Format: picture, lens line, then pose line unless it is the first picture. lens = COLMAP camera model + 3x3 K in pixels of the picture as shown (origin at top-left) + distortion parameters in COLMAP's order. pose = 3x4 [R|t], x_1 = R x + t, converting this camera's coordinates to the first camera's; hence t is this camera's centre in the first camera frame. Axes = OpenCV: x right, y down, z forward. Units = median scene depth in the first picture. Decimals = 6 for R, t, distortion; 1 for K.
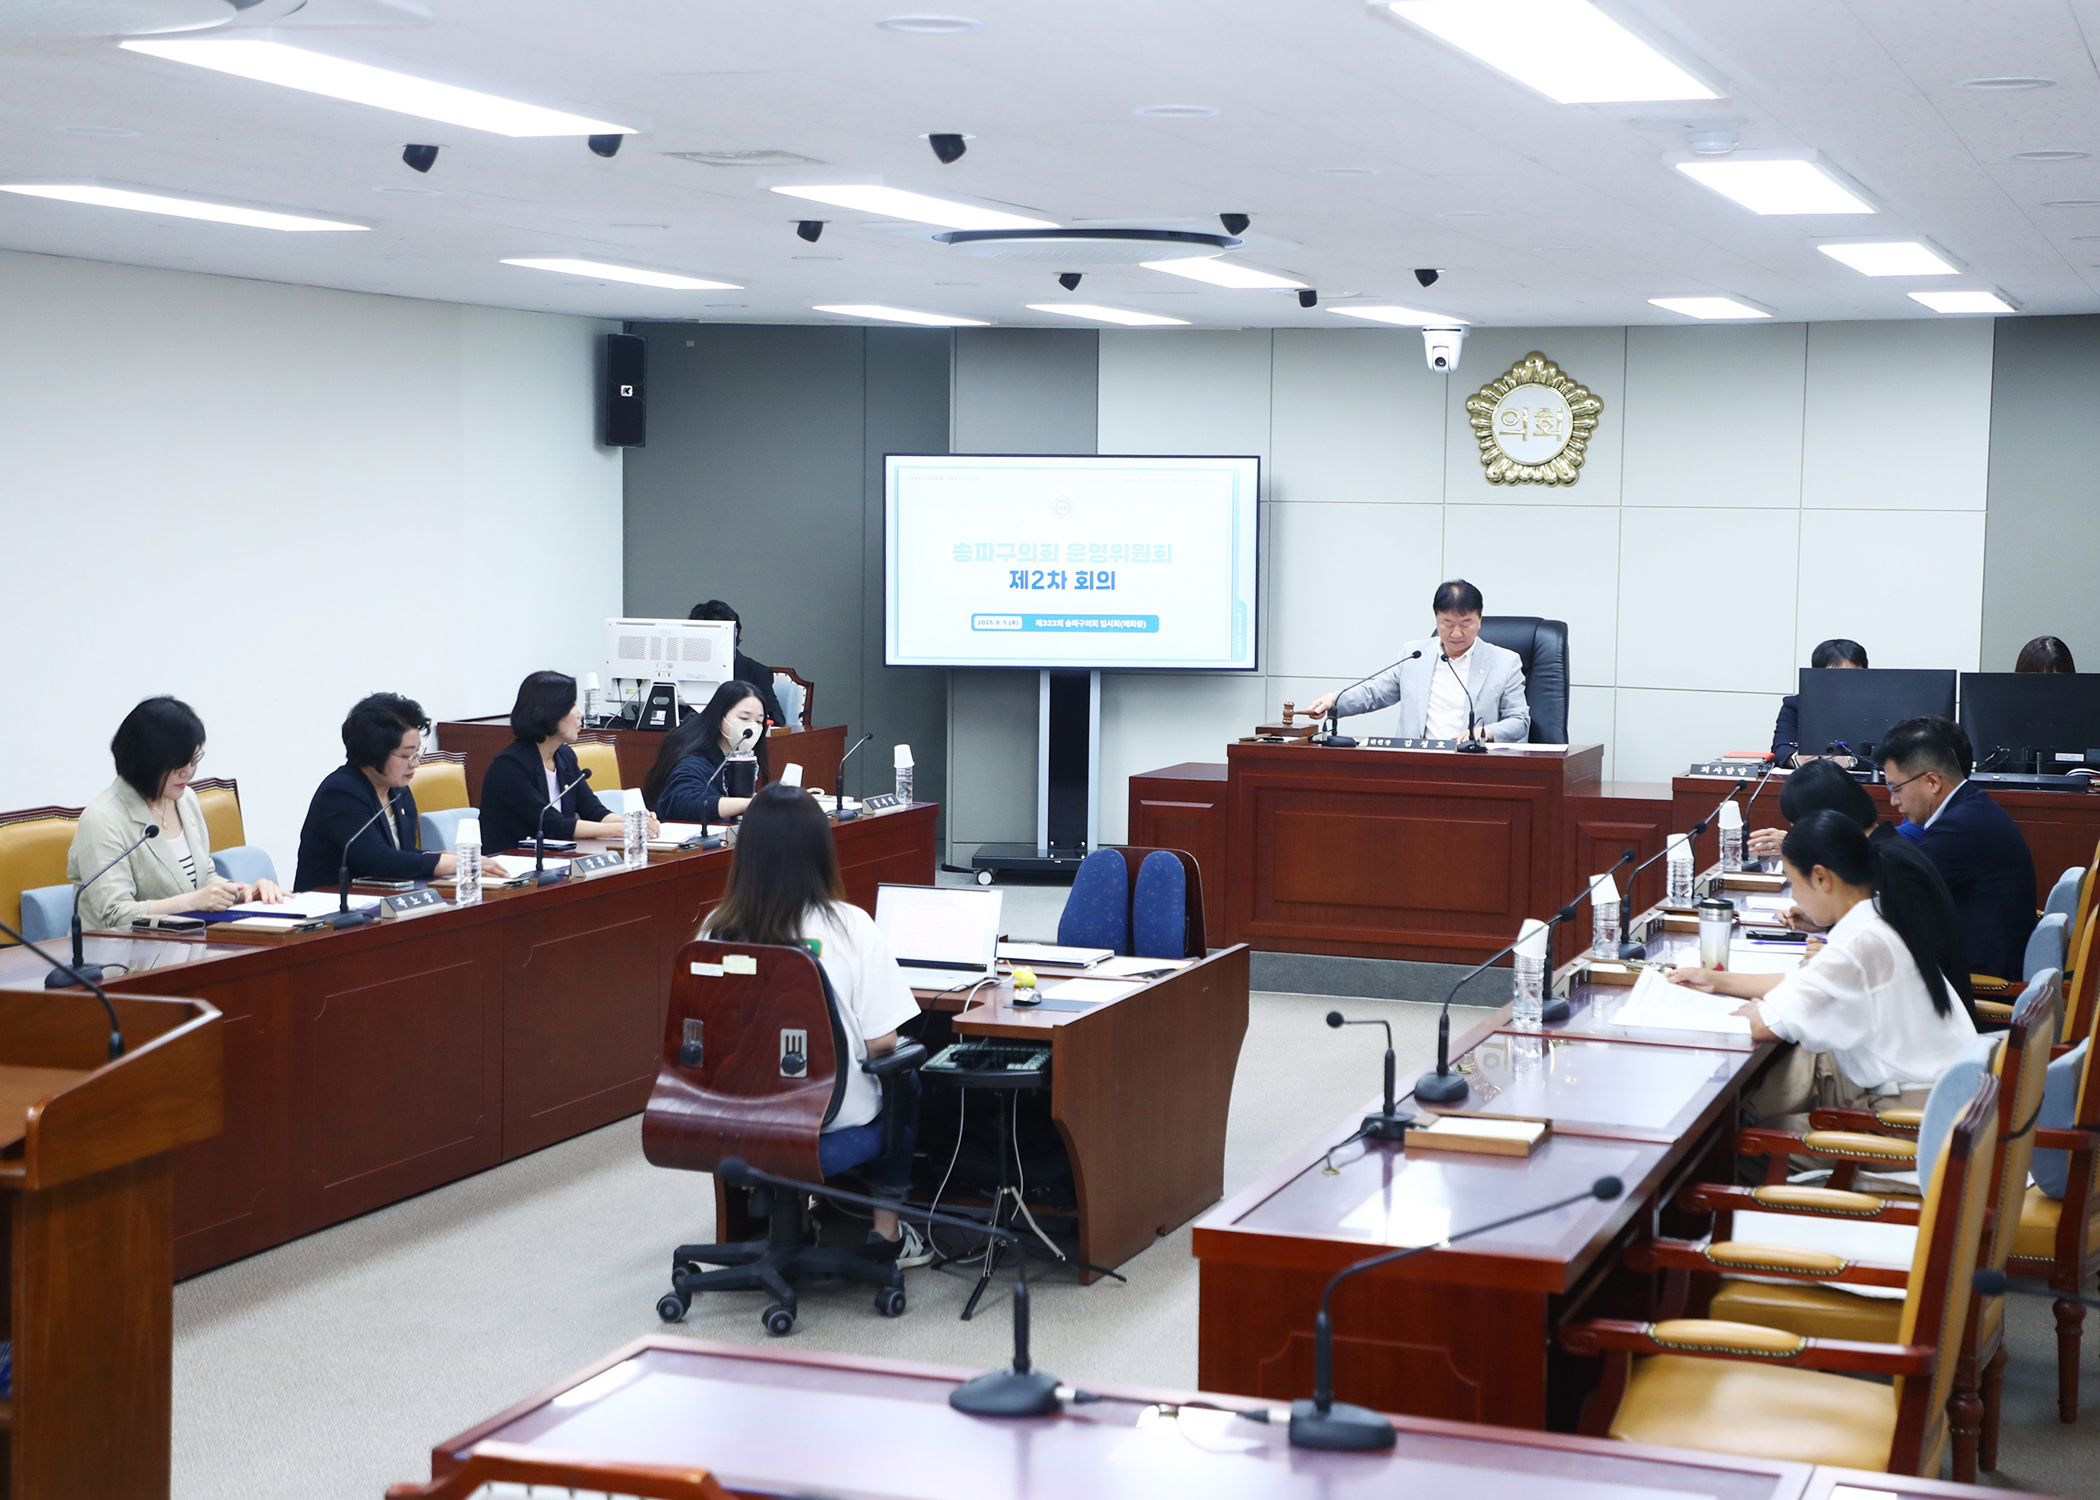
lens RADIAL K [[3146.8, 0, 1093.5], [0, 3146.8, 749.2], [0, 0, 1]] dist [0.015561, 0.839793]
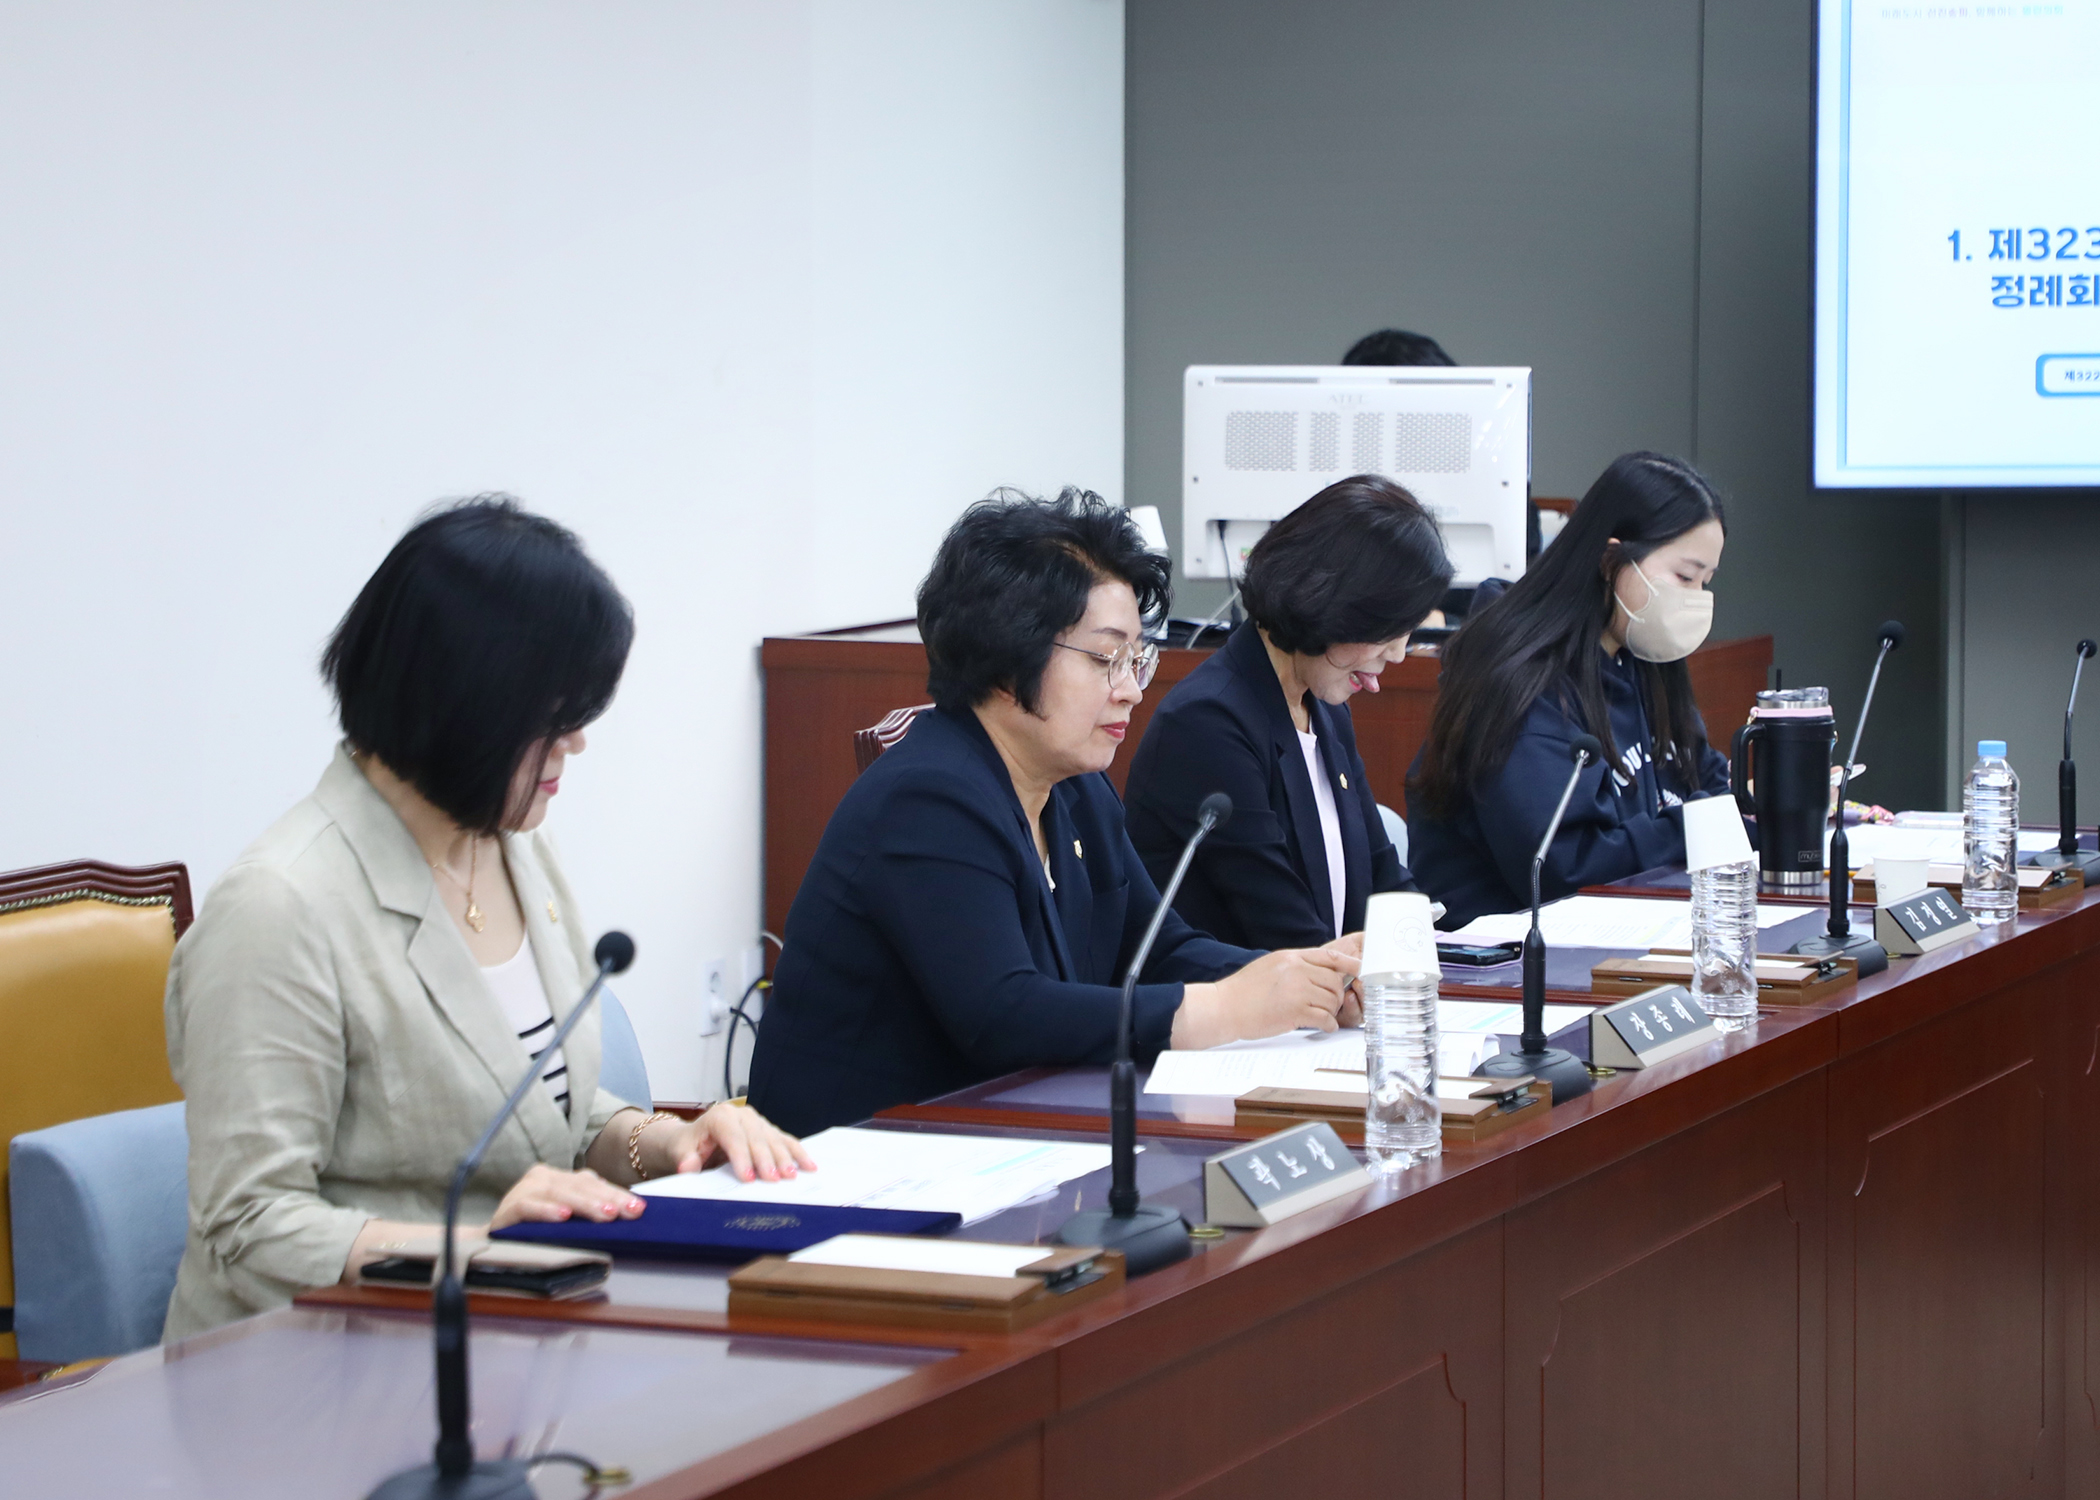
lens RADIAL K [[5595.6, 0, 1050.0], [0, 5595.6, 750.0], [0, 0, 1]] dist [0.155757, 0.600638]
pose [[0.998806, -0.008380, -0.048133, -0.135431], [0.008529, 0.999959, 0.002900, 0.004011], [0.048107, -0.003307, 0.998837, 0.294269]]
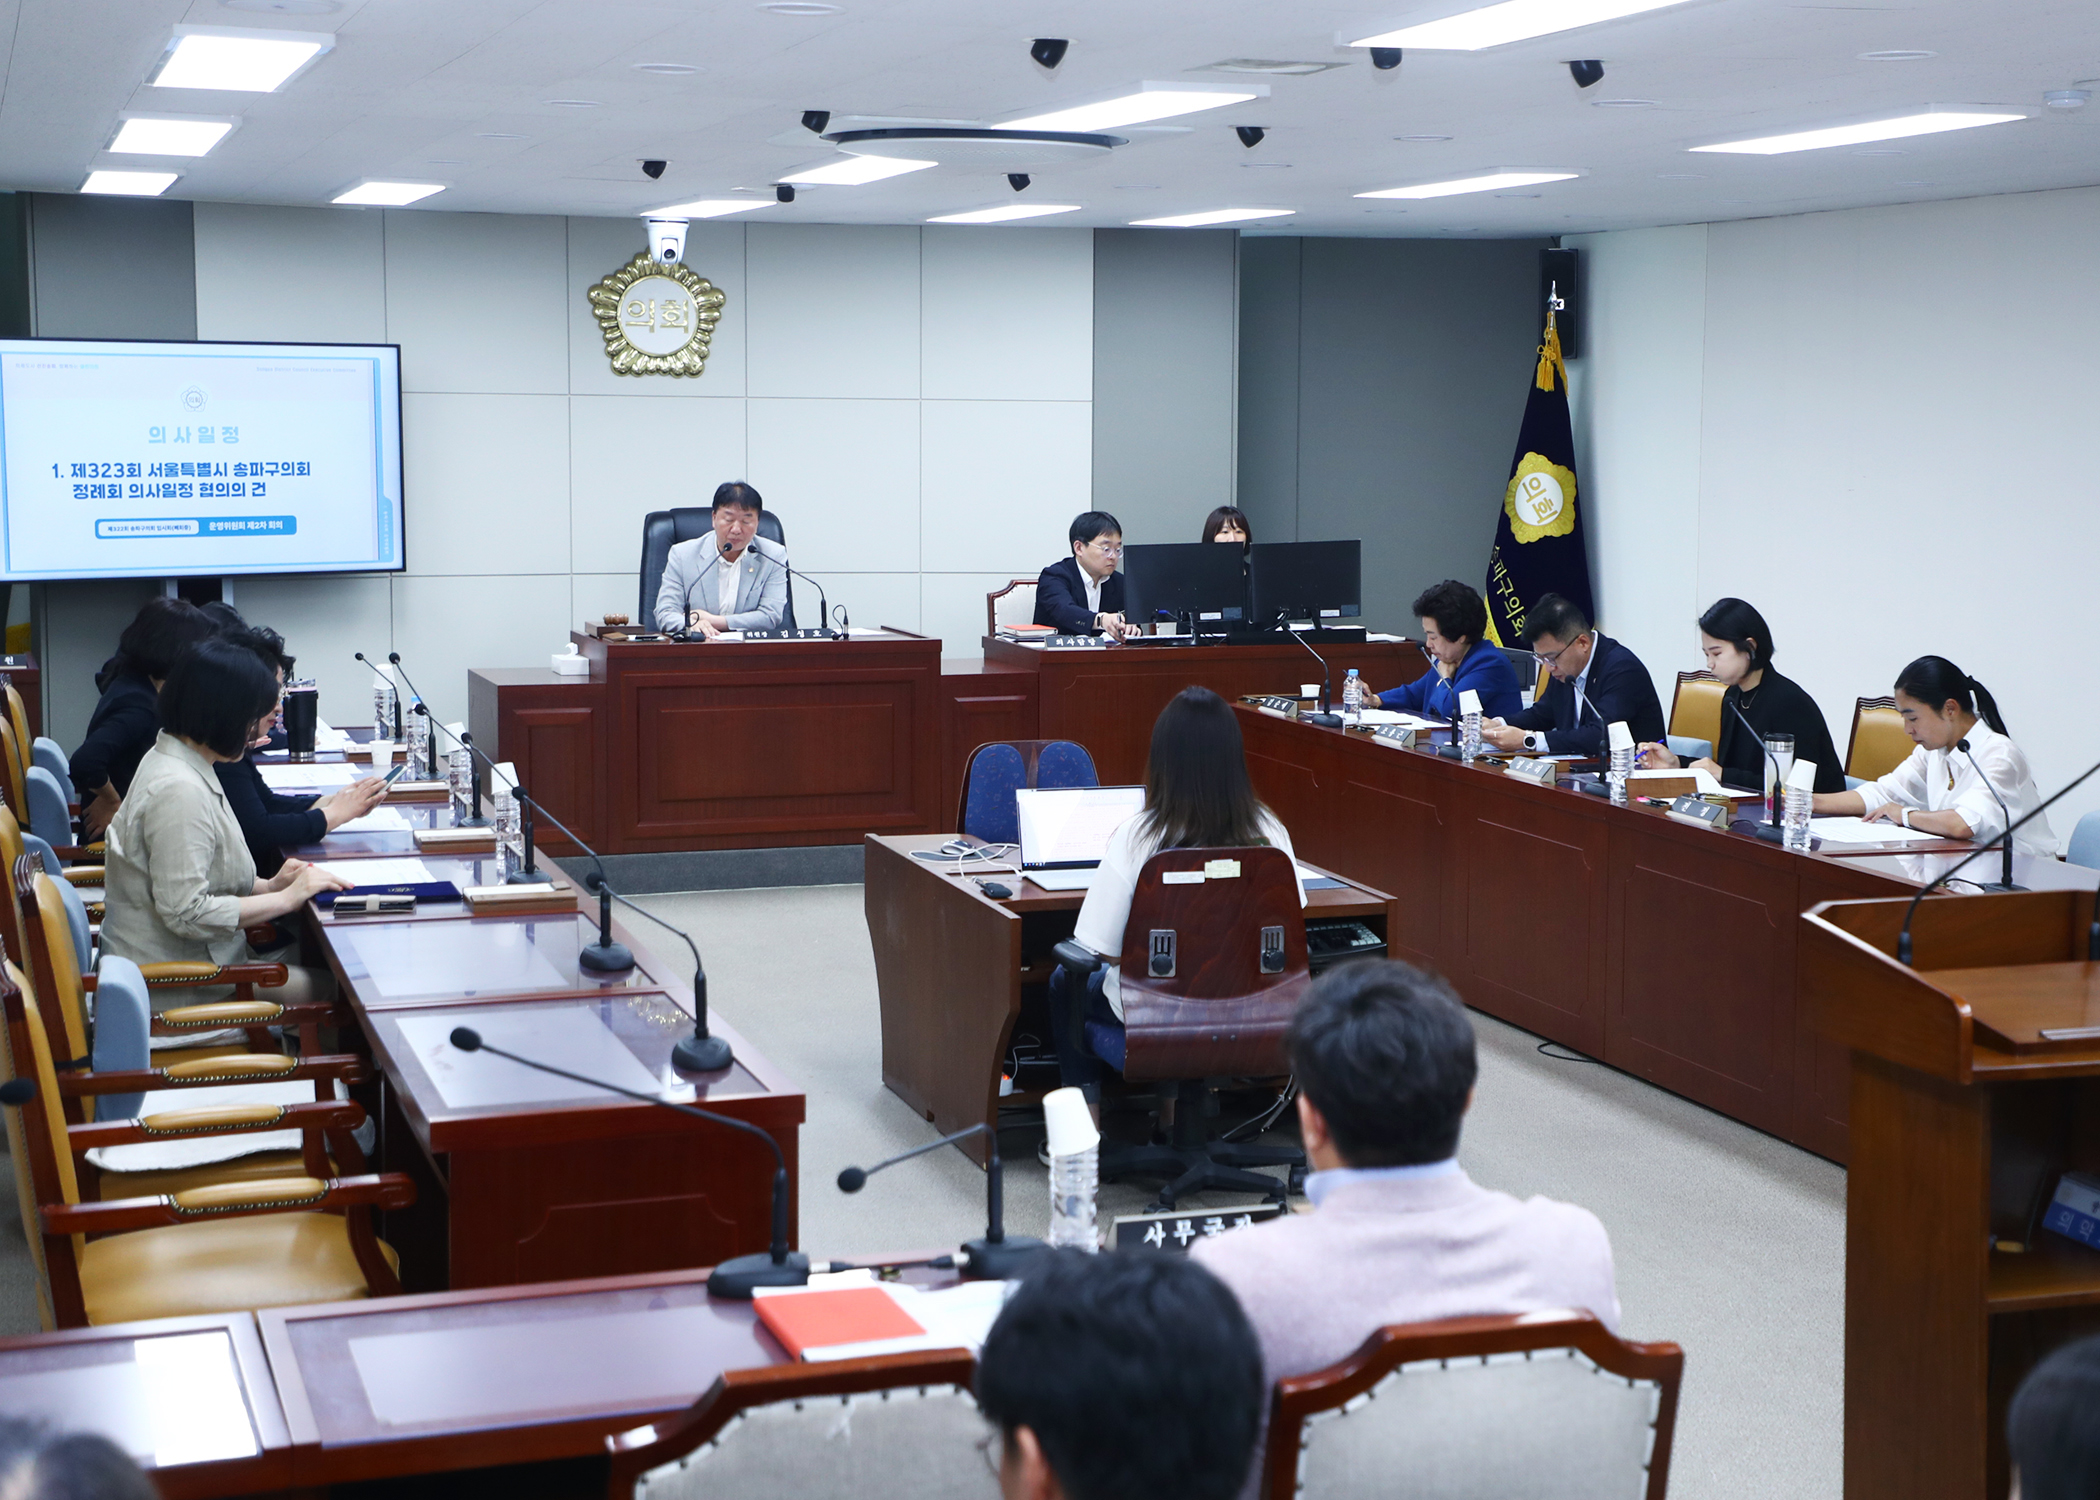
lens RADIAL K [[3146.8, 0, 1093.5], [0, 3146.8, 749.2], [0, 0, 1]] dist [0.015561, 0.839793]
pose [[0.772703, -0.076715, 0.630114, -0.406639], [0.052160, 0.996987, 0.057418, -0.015586], [-0.632621, -0.011501, 0.774376, 0.129328]]
